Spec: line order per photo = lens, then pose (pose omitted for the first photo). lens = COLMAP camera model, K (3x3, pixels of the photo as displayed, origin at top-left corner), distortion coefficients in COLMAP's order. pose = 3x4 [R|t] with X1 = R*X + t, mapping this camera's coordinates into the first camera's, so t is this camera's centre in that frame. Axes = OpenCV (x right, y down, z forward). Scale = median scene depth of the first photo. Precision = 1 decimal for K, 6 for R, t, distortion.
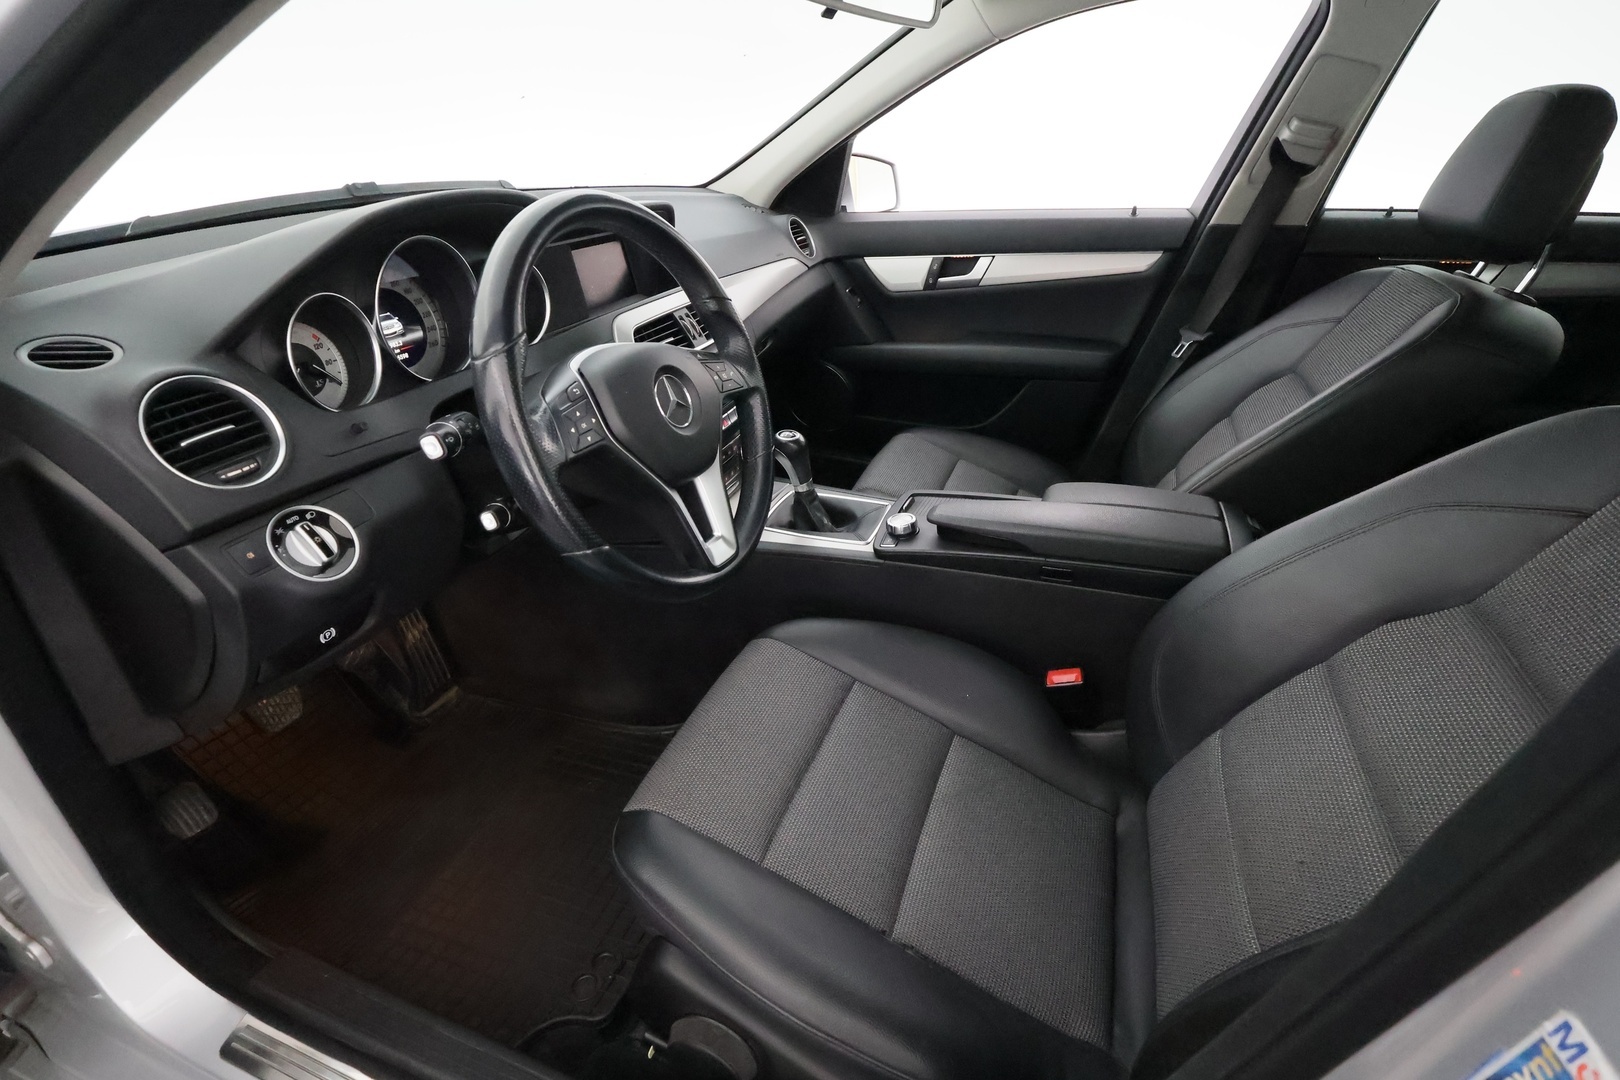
lens RADIAL K [[754.7, 0, 810.0], [0, 754.7, 540.0], [0, 0, 1]] dist [0.001442, 0.000424]
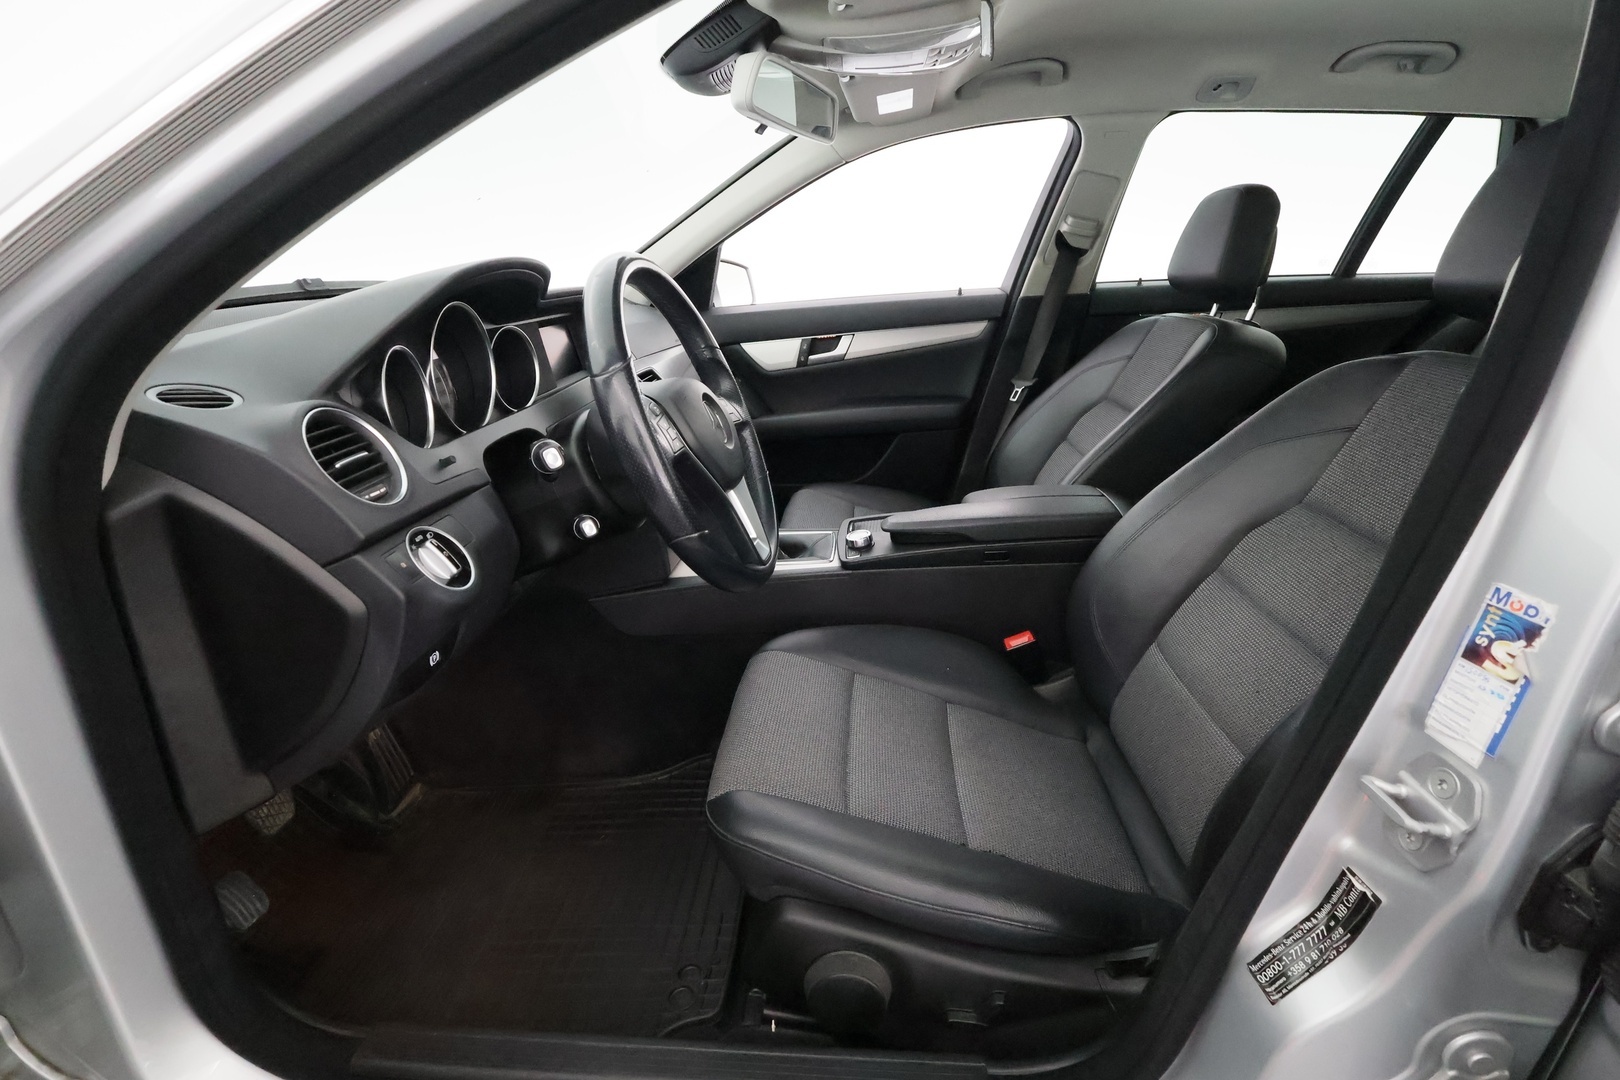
lens RADIAL K [[757.9, 0, 810.0], [0, 757.9, 540.0], [0, 0, 1]] dist [0.000052, 0.000408]
pose [[0.957248, -0.123807, 0.261435, -0.257086], [0.161787, 0.978349, -0.129071, 0.119370], [-0.239795, 0.165849, 0.956552, -0.091613]]
